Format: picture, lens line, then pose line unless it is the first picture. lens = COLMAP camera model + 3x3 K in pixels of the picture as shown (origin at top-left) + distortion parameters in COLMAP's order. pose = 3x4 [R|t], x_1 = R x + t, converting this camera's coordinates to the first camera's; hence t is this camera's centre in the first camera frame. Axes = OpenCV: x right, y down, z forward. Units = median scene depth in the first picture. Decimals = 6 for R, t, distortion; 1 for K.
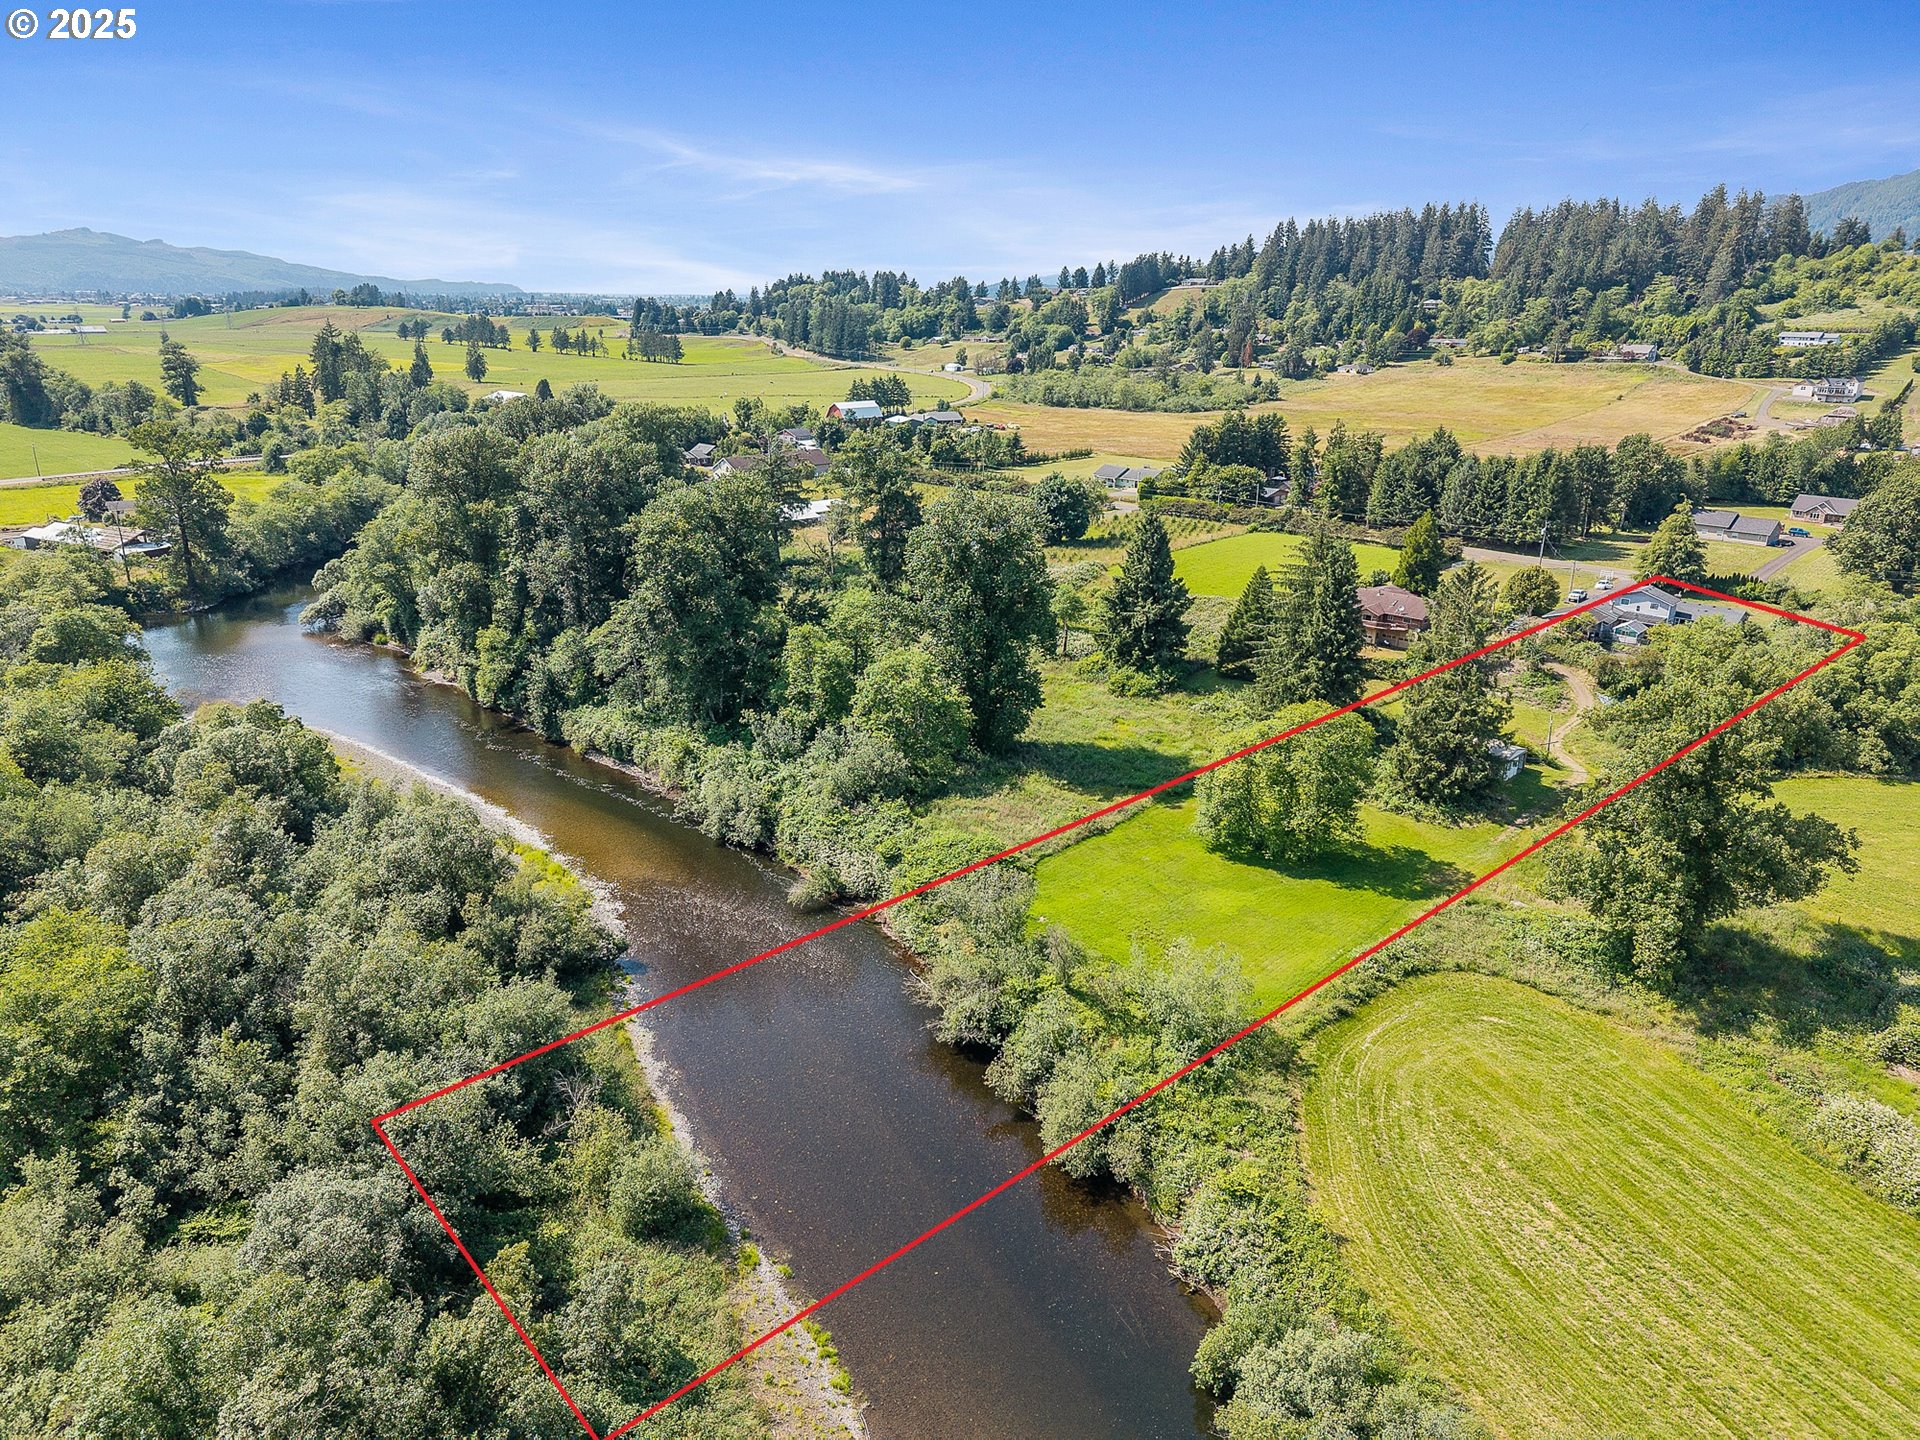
lens RADIAL K [[1254.2, 0, 960.0], [0, 1254.2, 720.0], [0, 0, 1]] dist [0.003034, -0.007529]
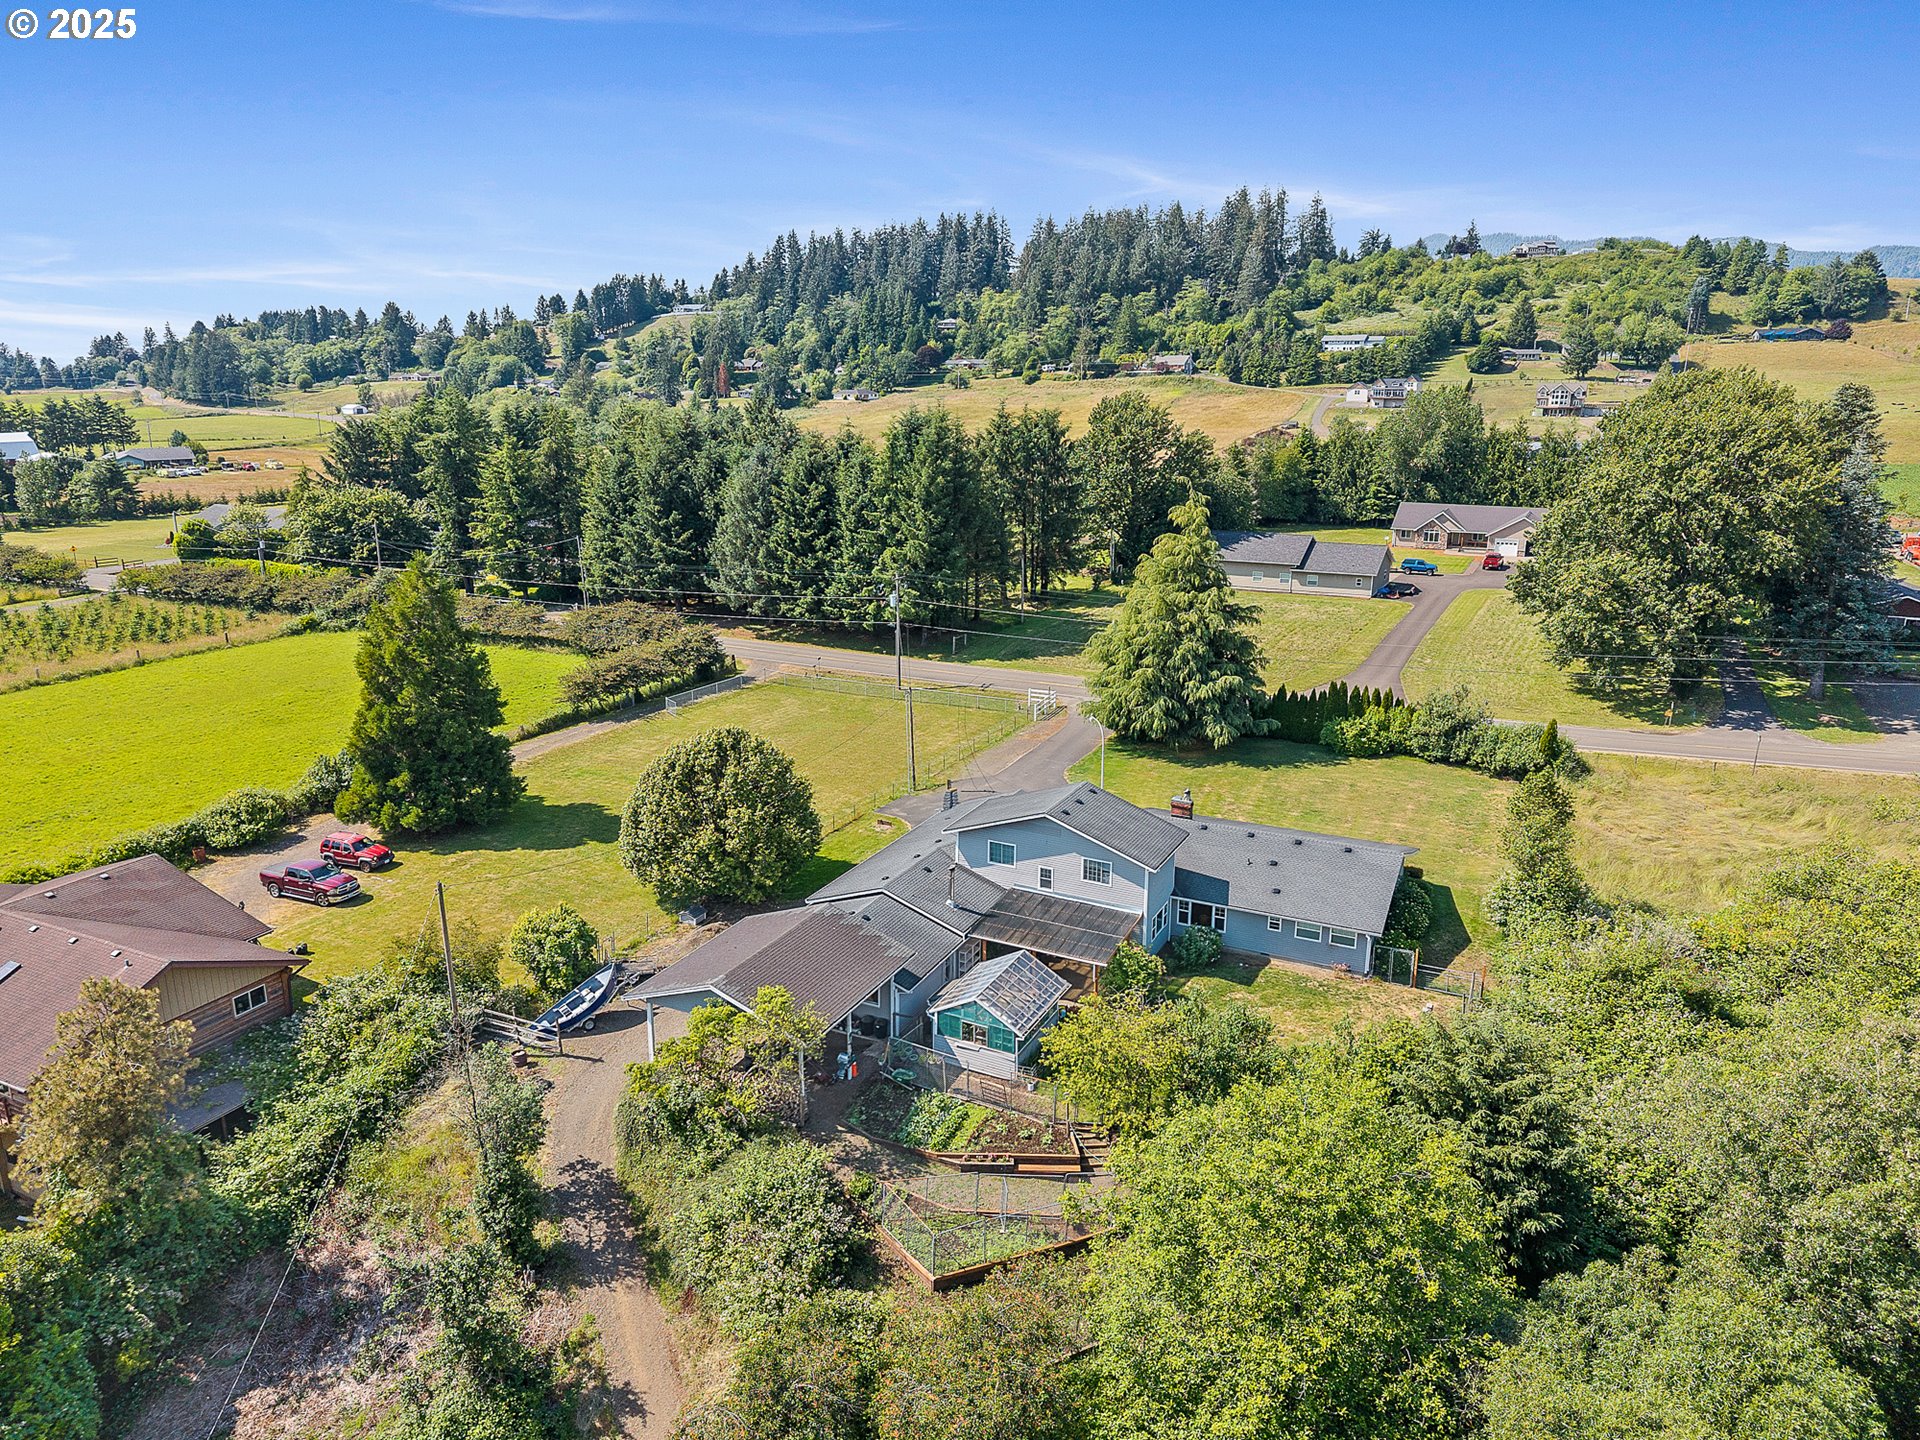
lens RADIAL K [[1254.2, 0, 960.0], [0, 1254.2, 720.0], [0, 0, 1]] dist [0.003034, -0.007529]
pose [[0.957222, -0.085078, 0.276565, 0.153507], [0.100469, 0.994056, -0.041937, -0.038329], [-0.271353, 0.067930, 0.960080, 0.253518]]
